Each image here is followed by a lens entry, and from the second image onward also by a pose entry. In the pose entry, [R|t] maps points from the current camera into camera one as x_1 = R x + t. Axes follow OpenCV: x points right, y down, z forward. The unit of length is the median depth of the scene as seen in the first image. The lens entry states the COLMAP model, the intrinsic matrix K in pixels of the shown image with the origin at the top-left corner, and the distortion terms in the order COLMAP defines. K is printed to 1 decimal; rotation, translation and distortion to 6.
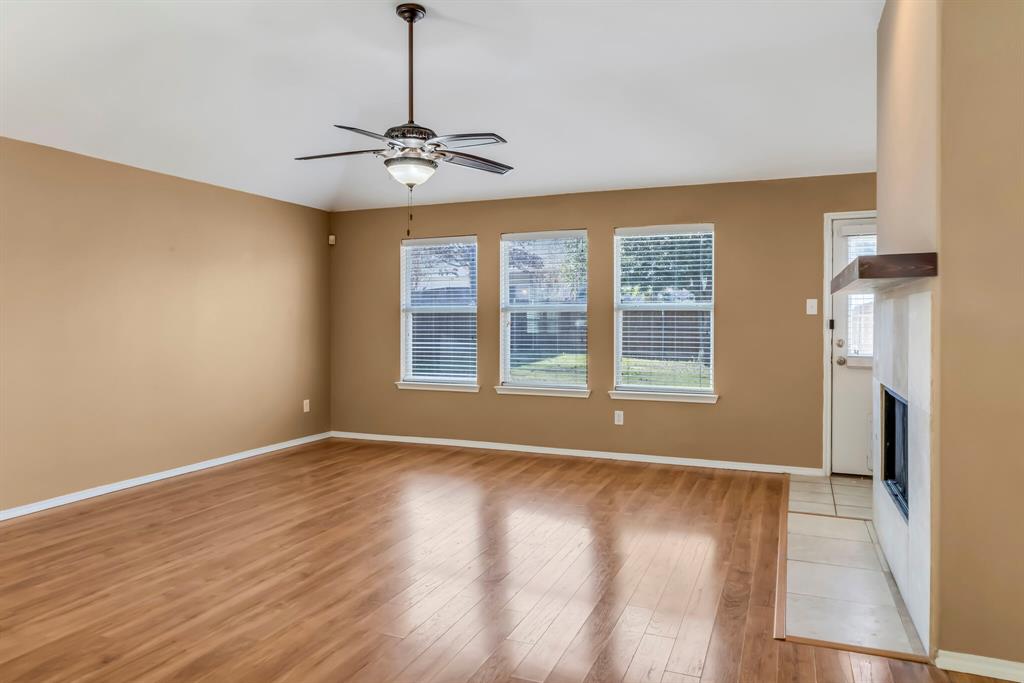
lens RADIAL K [[676.8, 0, 510.1], [0, 676.8, 327.8], [0, 0, 1]] dist [-0.000180, -0.000123]
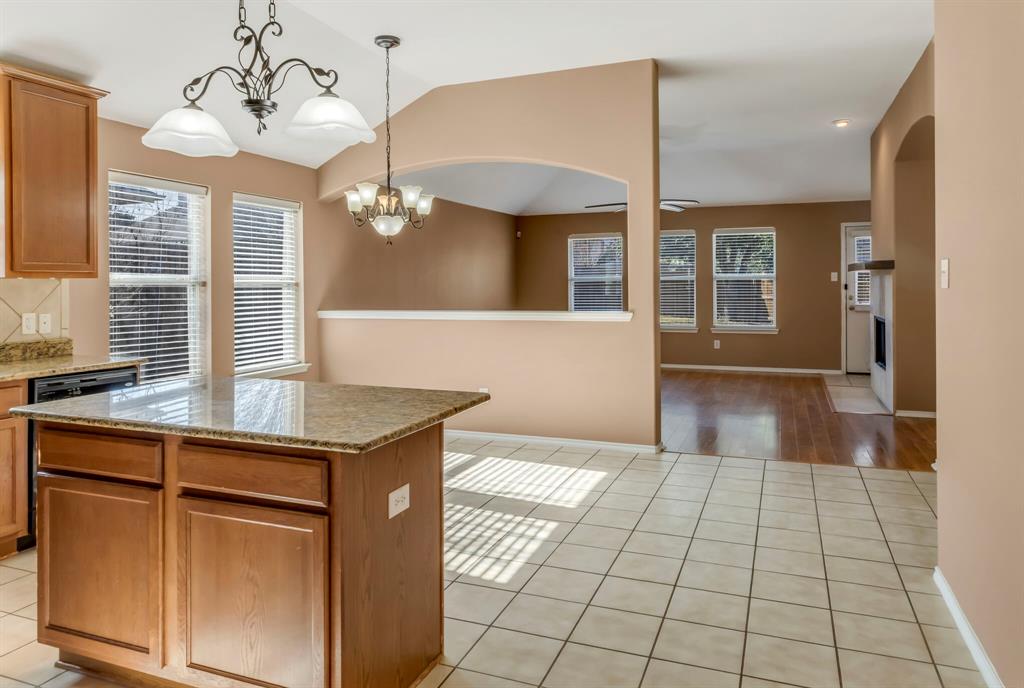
lens RADIAL K [[676.9, 0, 511.9], [0, 676.9, 289.4], [0, 0, 1]] dist [0.004156, 0.001008]
pose [[0.999928, -0.008249, 0.008707, -0.396748], [0.008283, 0.999958, -0.003863, 0.001077], [-0.008675, 0.003935, 0.999955, -0.731084]]
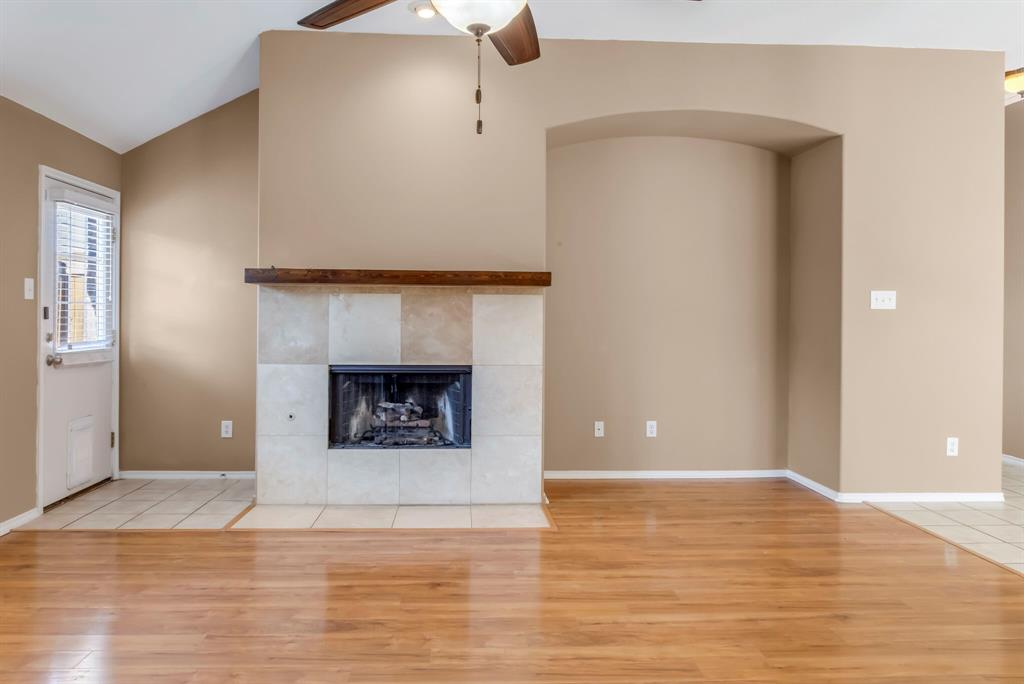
lens RADIAL K [[676.8, 0, 510.1], [0, 676.8, 328.3], [0, 0, 1]] dist [-0.000180, -0.000123]
pose [[-0.421947, -0.008978, 0.906576, -0.429469], [0.005451, 0.999908, 0.012440, 0.004845], [-0.906604, 0.010190, -0.421859, 0.846374]]
